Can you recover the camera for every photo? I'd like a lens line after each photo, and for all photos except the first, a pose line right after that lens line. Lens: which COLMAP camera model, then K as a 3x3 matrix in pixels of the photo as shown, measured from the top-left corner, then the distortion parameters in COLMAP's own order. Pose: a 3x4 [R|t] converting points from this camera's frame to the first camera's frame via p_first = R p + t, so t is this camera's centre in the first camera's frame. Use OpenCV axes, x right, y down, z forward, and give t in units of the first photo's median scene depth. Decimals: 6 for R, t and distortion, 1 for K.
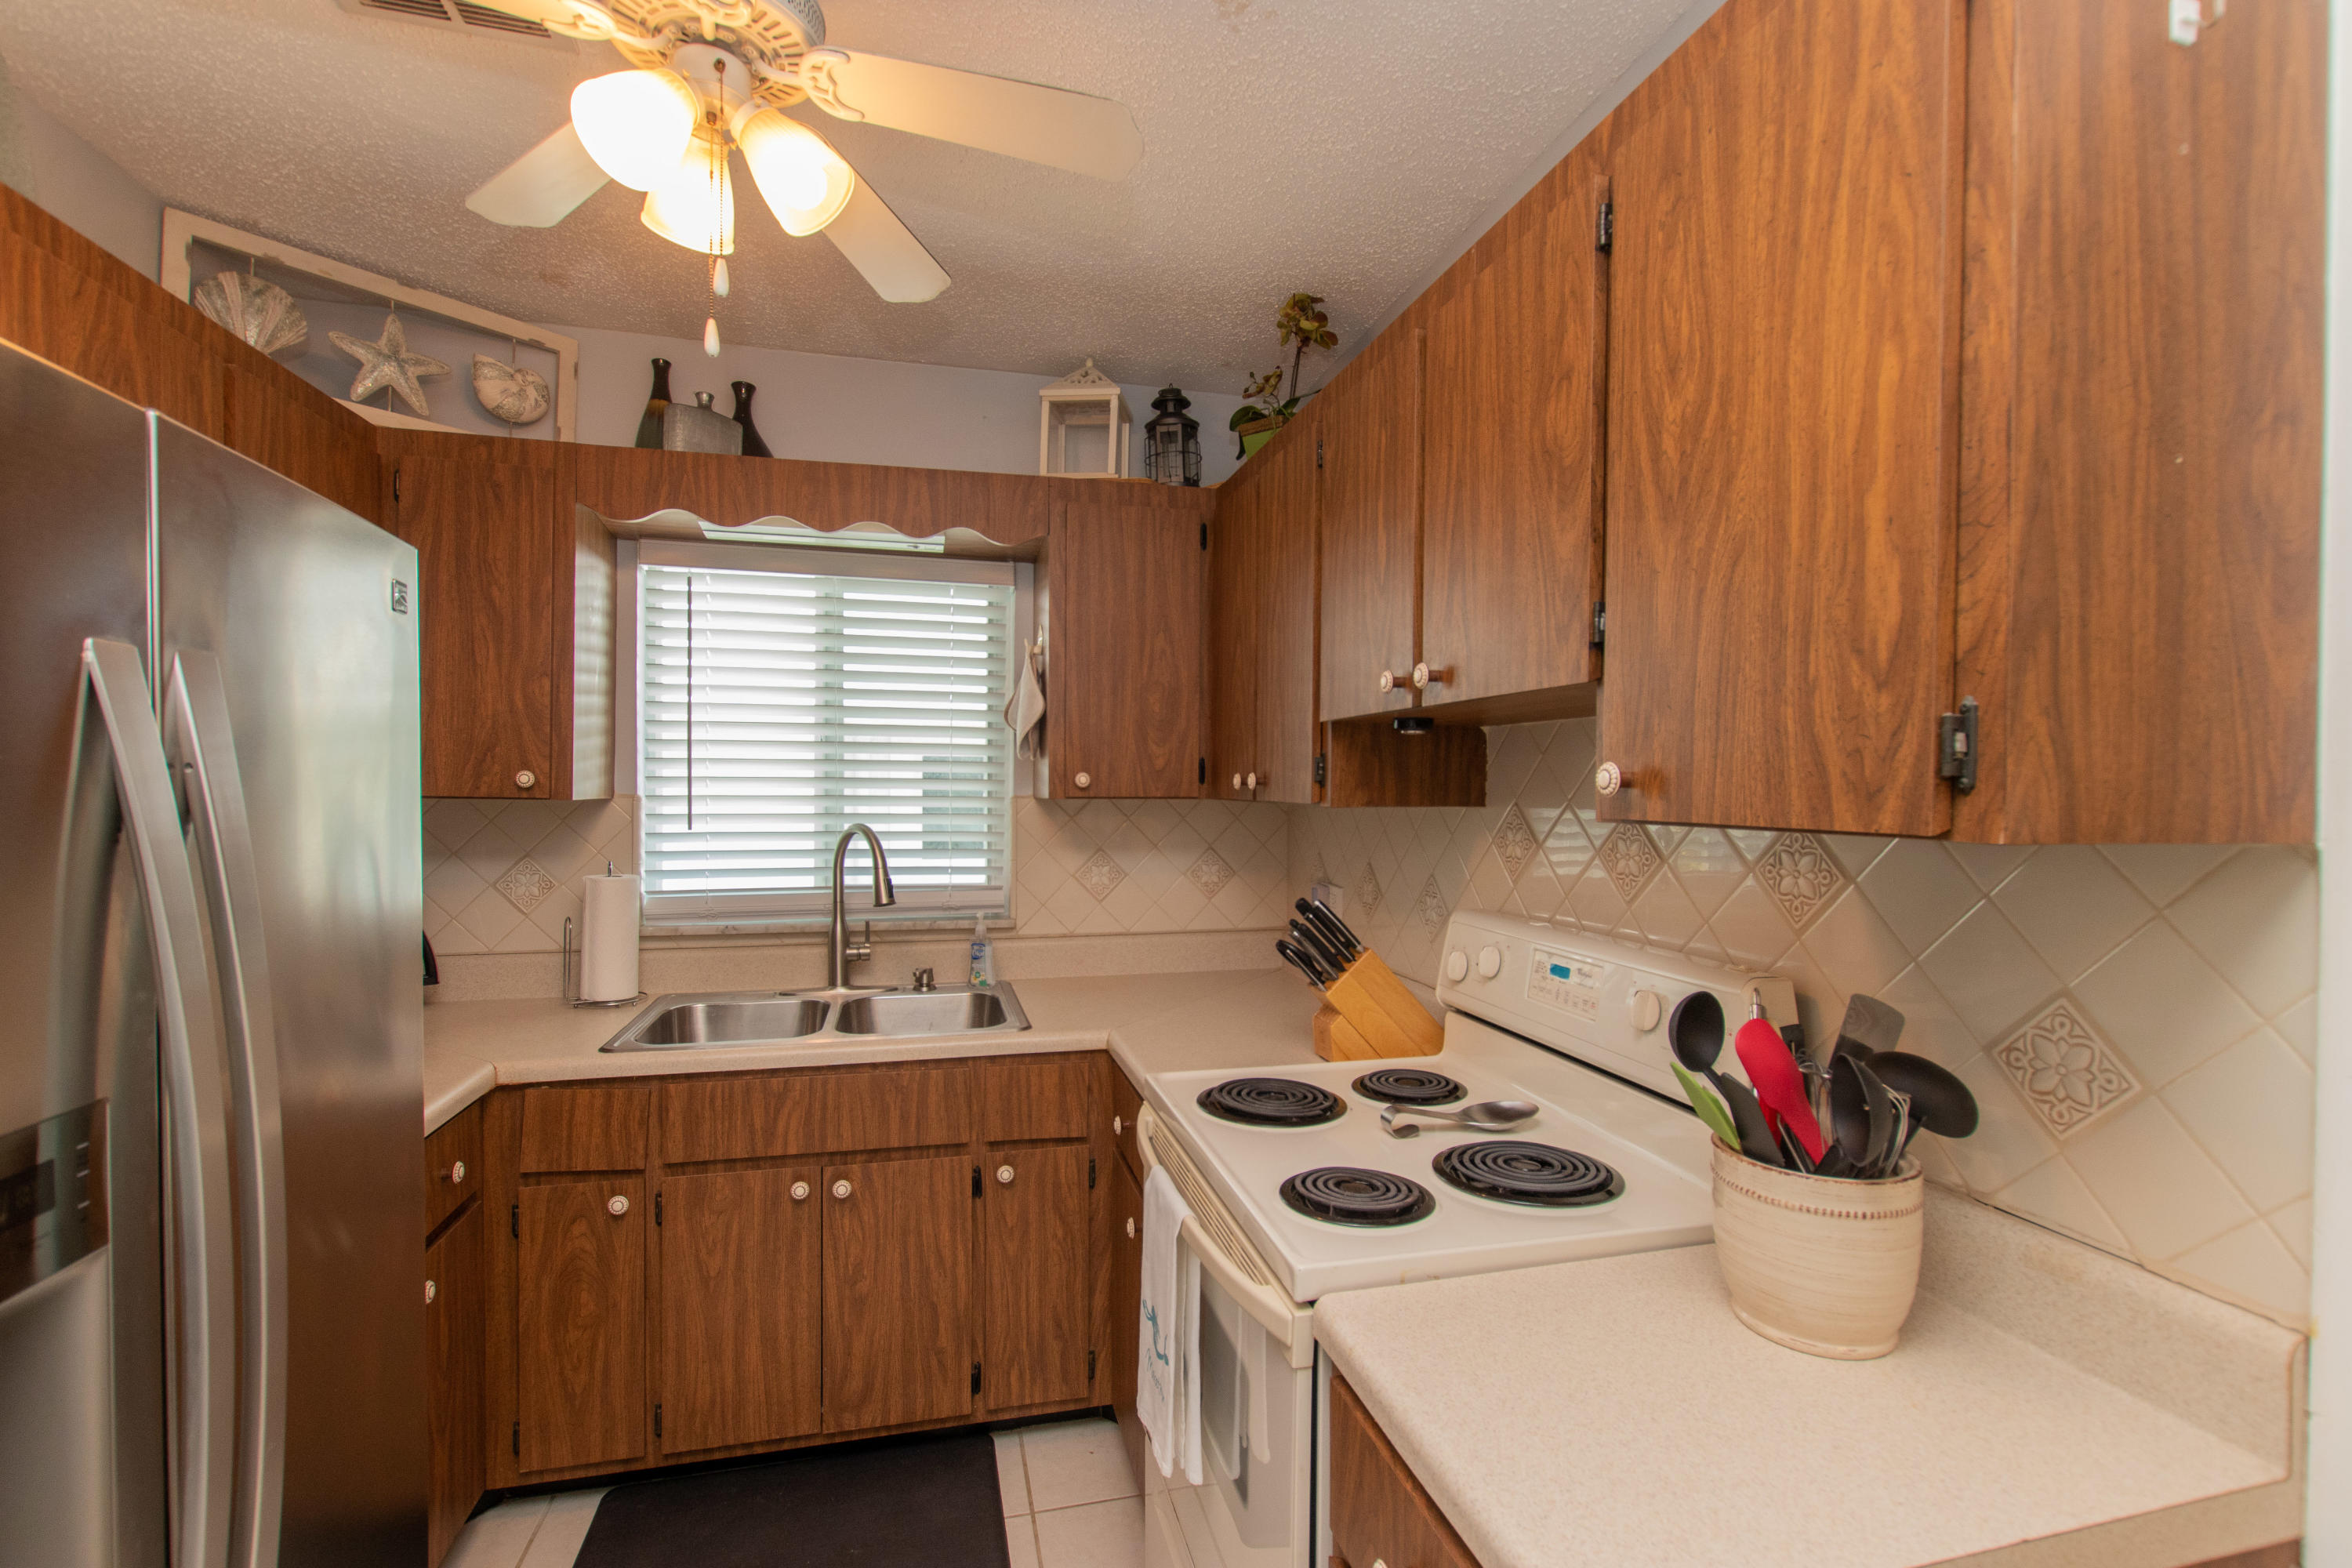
lens RADIAL K [[1078.7, 0, 1177.2], [0, 1078.7, 790.4], [0, 0, 1]] dist [0.004278, -0.003122]
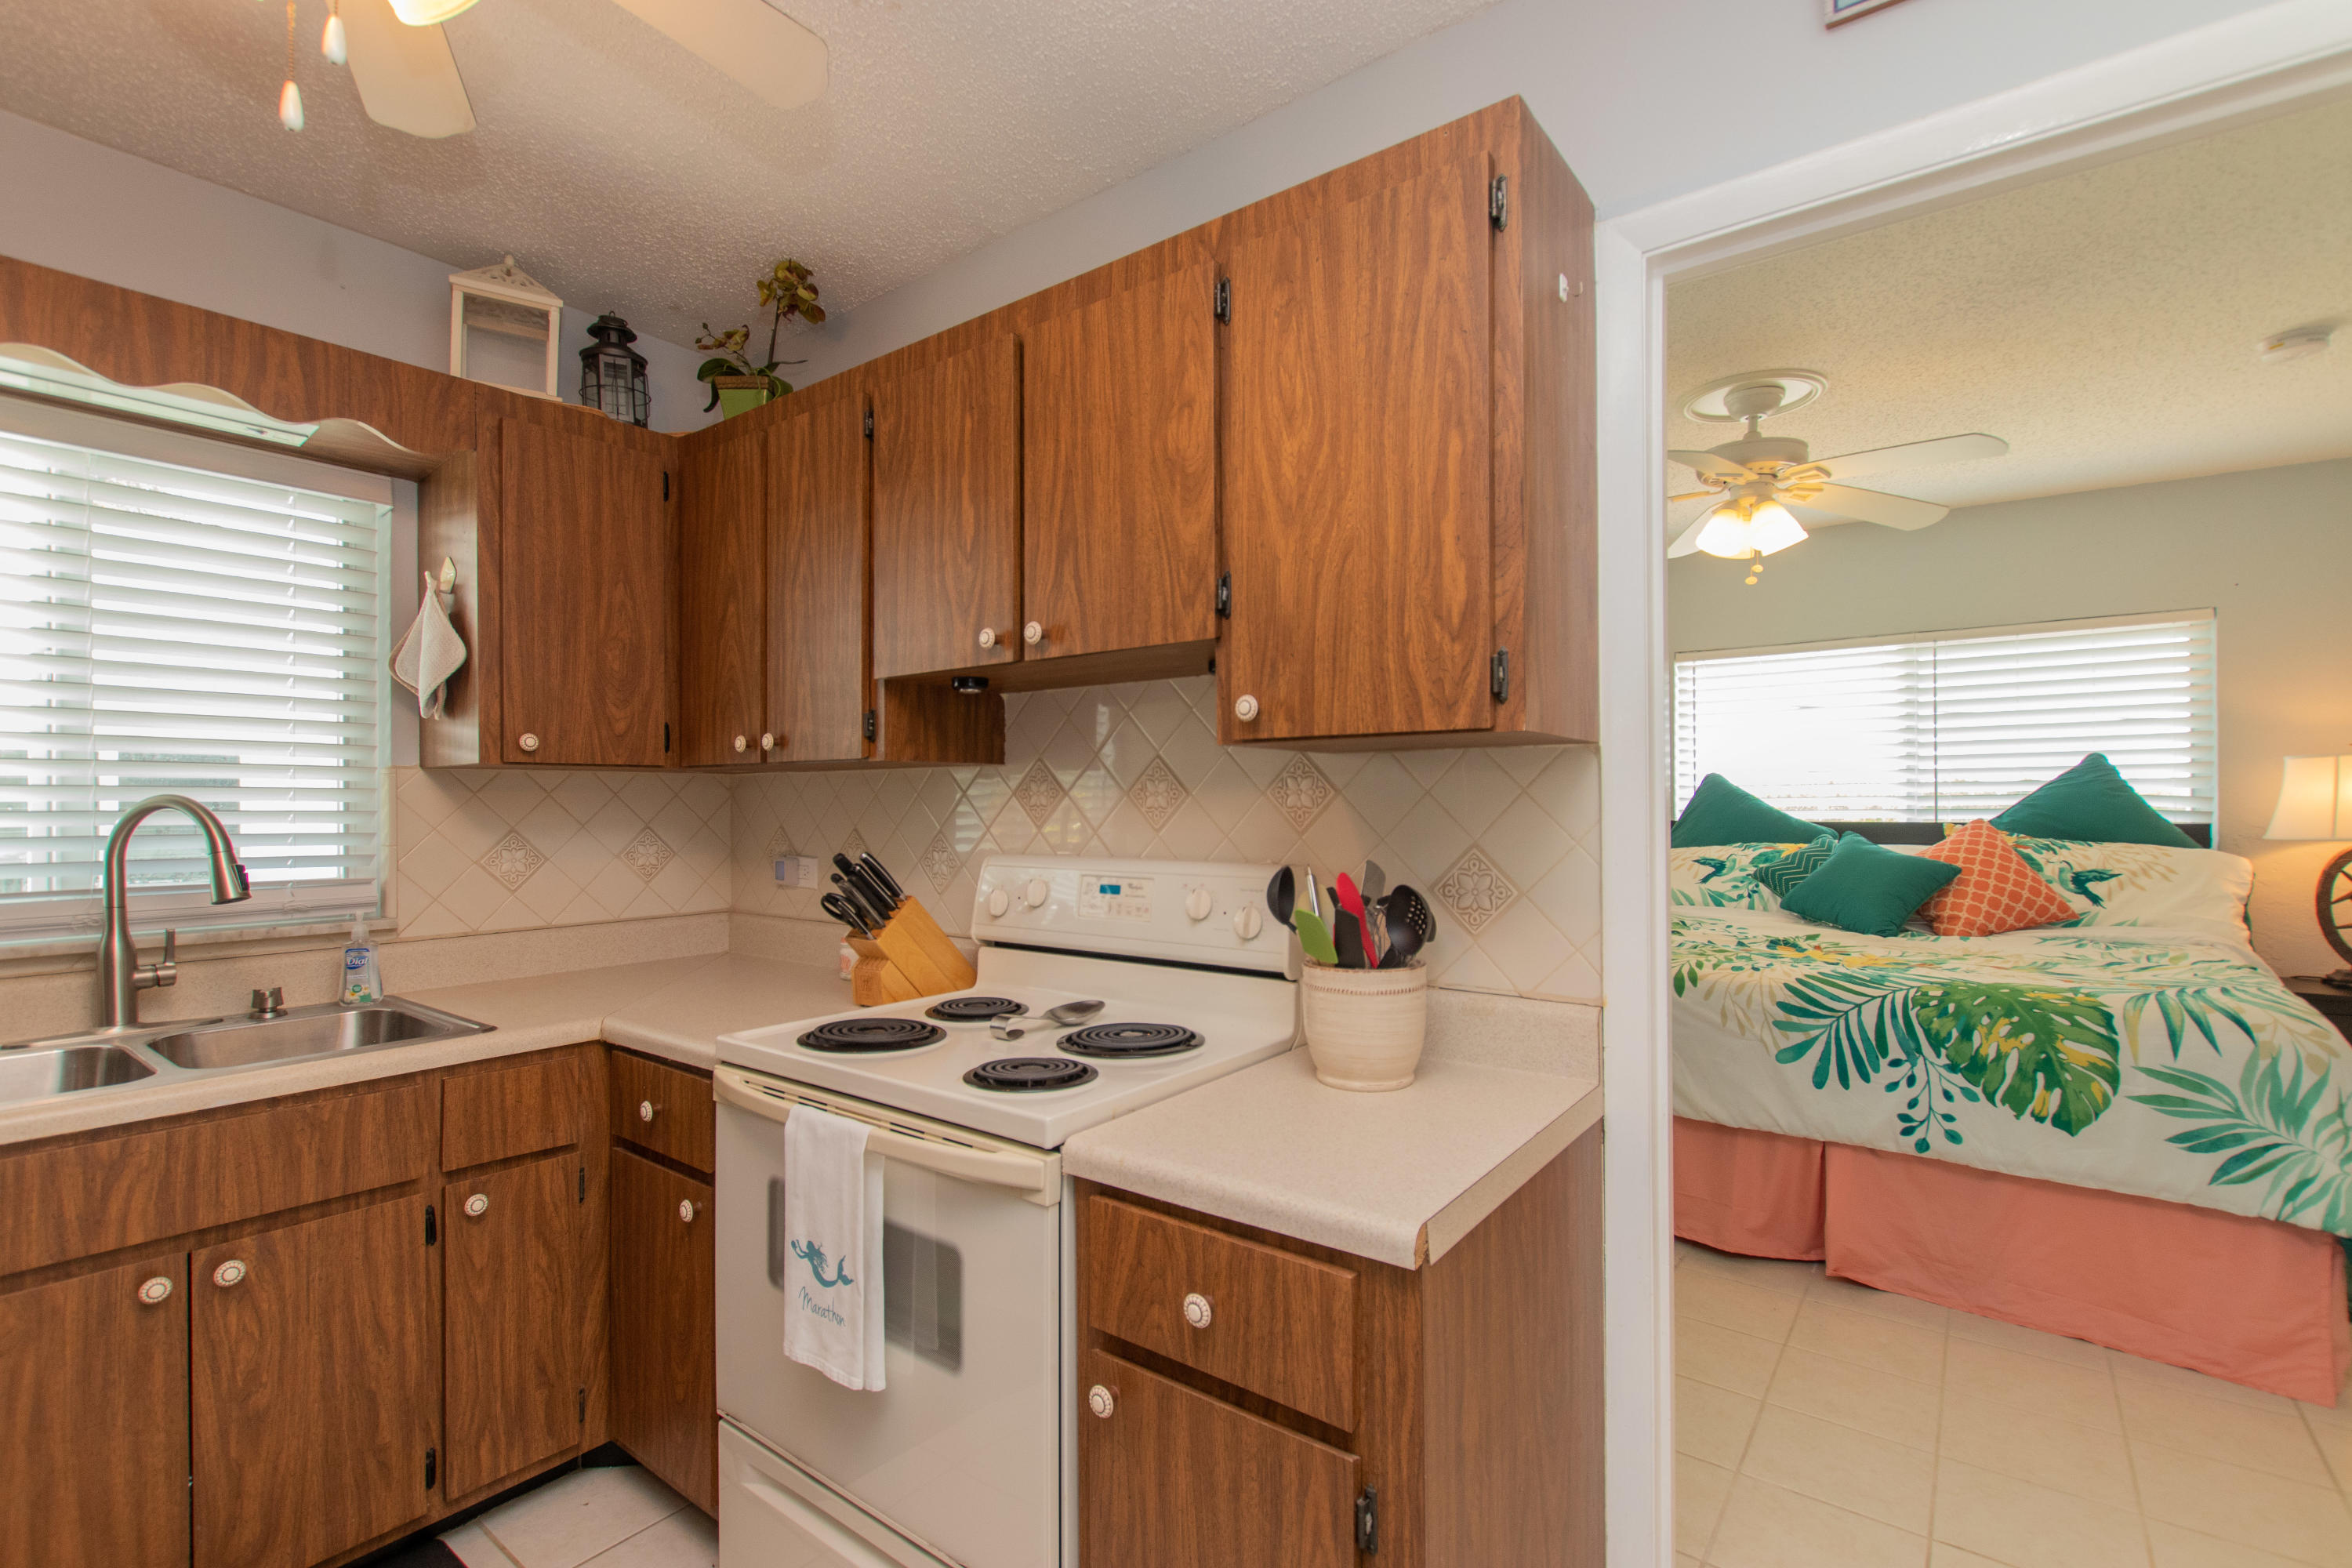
lens RADIAL K [[1078.7, 0, 1190.8], [0, 1078.7, 789.9], [0, 0, 1]] dist [0.004278, -0.003122]
pose [[0.771326, -0.002242, 0.636437, -0.290461], [0.015145, 0.999775, -0.014833, 0.062591], [-0.636260, 0.021080, 0.771186, 0.001632]]
